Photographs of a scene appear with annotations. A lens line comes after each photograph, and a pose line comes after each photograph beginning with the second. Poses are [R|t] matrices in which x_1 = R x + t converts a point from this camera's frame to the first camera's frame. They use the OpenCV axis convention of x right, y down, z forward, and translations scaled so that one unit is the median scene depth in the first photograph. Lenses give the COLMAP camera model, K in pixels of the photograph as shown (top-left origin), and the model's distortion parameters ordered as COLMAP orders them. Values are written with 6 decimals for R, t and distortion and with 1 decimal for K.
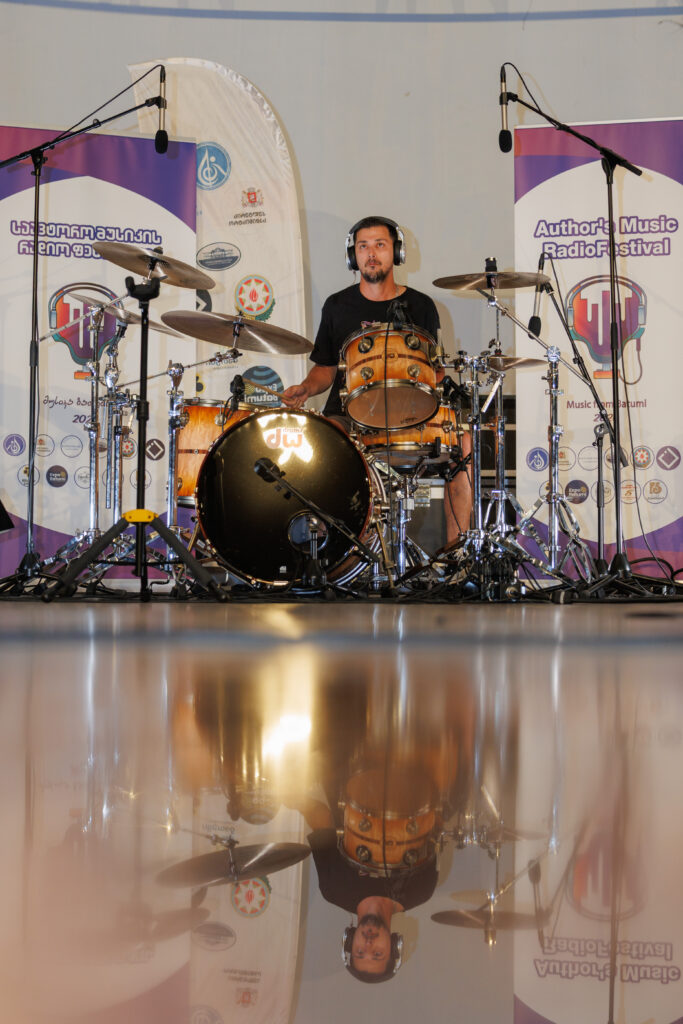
lens RADIAL K [[2087.9, 0, 341.5], [0, 2087.9, 512.0], [0, 0, 1]] dist [-0.013552, 0.136569]
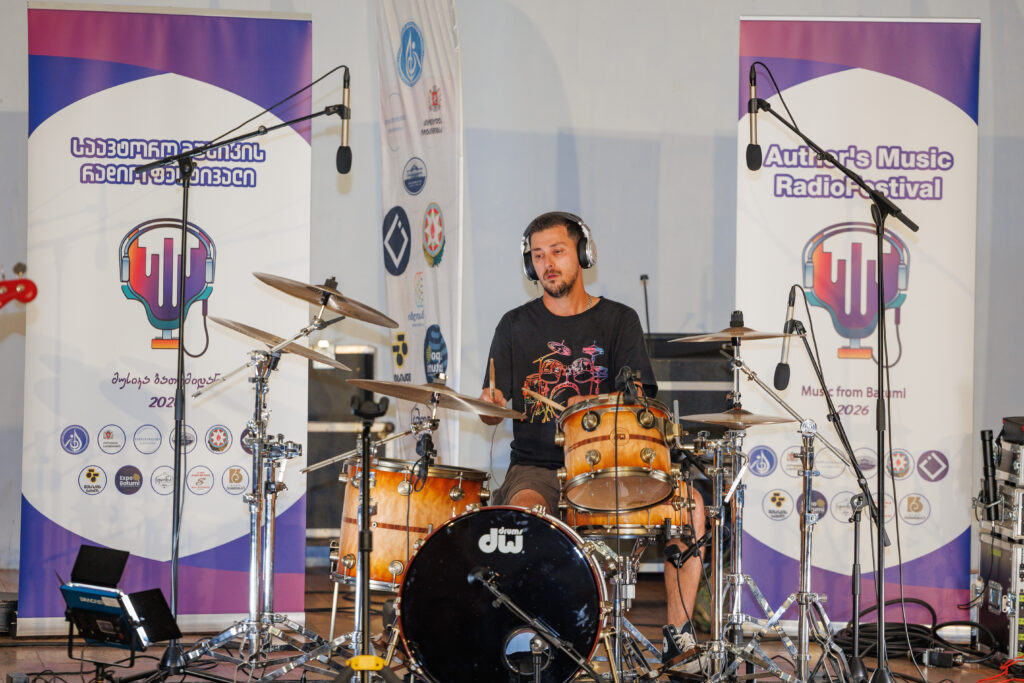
lens RADIAL K [[4612.2, 0, 512.0], [0, 4612.2, 341.5], [0, 0, 1]] dist [0.113572, 2.152951]
pose [[0.996968, 0.013619, 0.076606, -0.127336], [-0.019387, 0.996991, 0.075060, -0.195263], [-0.075353, -0.076318, 0.994232, -0.667317]]
